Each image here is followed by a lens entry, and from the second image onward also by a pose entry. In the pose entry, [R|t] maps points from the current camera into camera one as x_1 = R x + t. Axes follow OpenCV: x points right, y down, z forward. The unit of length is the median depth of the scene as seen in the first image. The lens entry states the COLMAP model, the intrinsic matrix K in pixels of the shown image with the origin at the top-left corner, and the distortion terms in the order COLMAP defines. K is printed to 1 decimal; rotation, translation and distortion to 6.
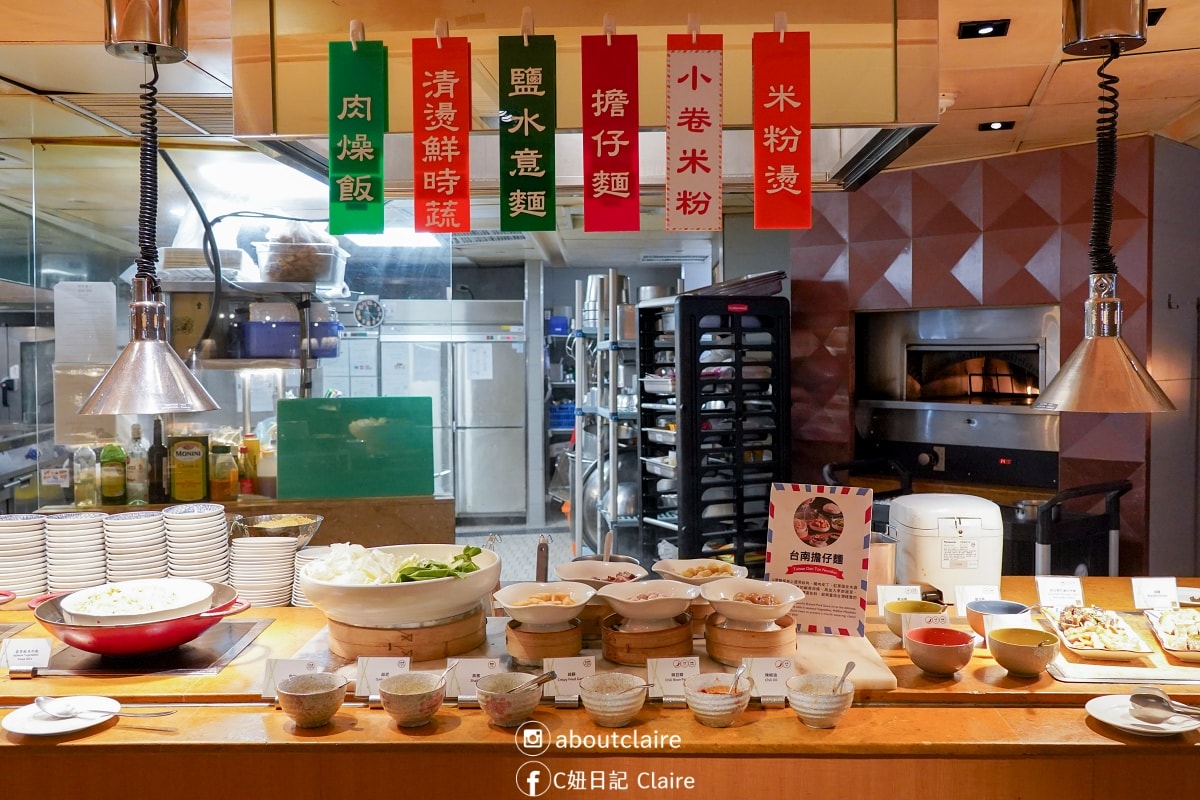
lens RADIAL K [[936.2, 0, 600.3], [0, 936.2, 401.1], [0, 0, 1]] dist [-0.006245, -0.001087]
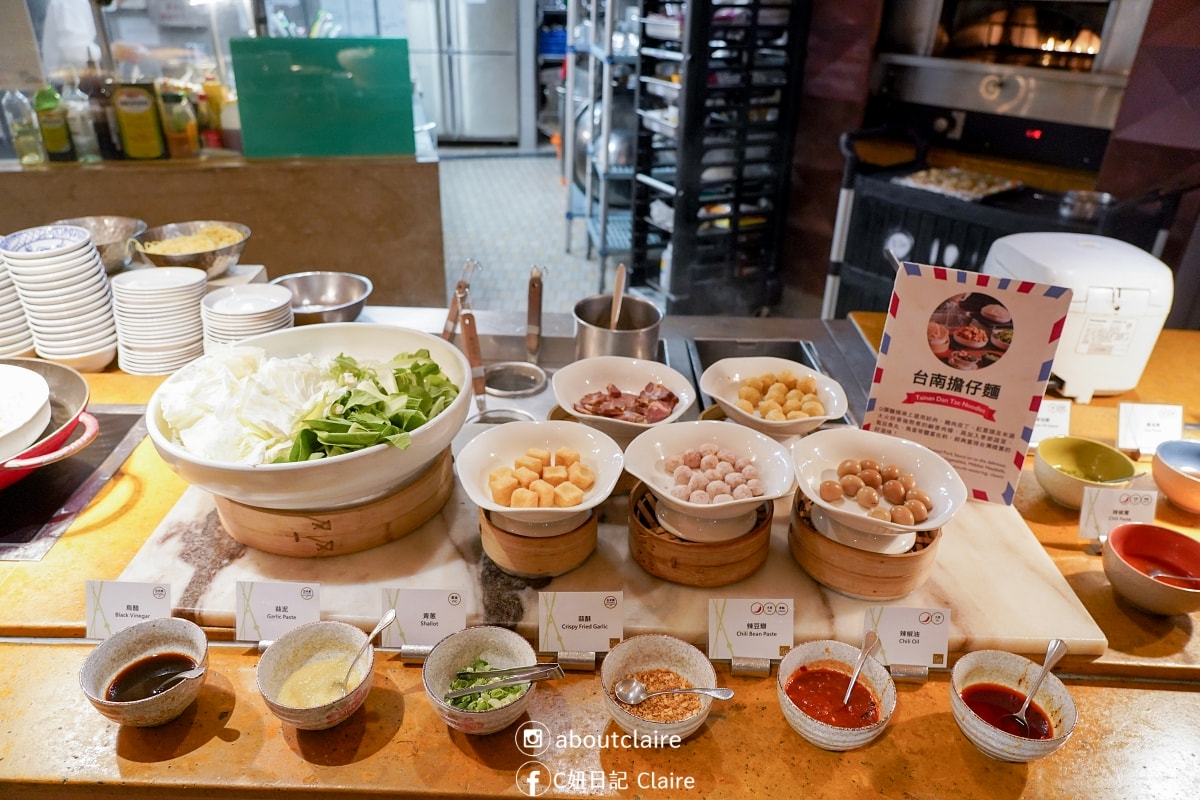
lens RADIAL K [[806.7, 0, 593.0], [0, 806.7, 398.1], [0, 0, 1]] dist [-0.009982, 0.001992]
pose [[0.999551, 0.024901, 0.016682, -0.009655], [-0.029593, 0.908234, 0.417415, -0.015719], [-0.004757, -0.417721, 0.908563, 0.148376]]
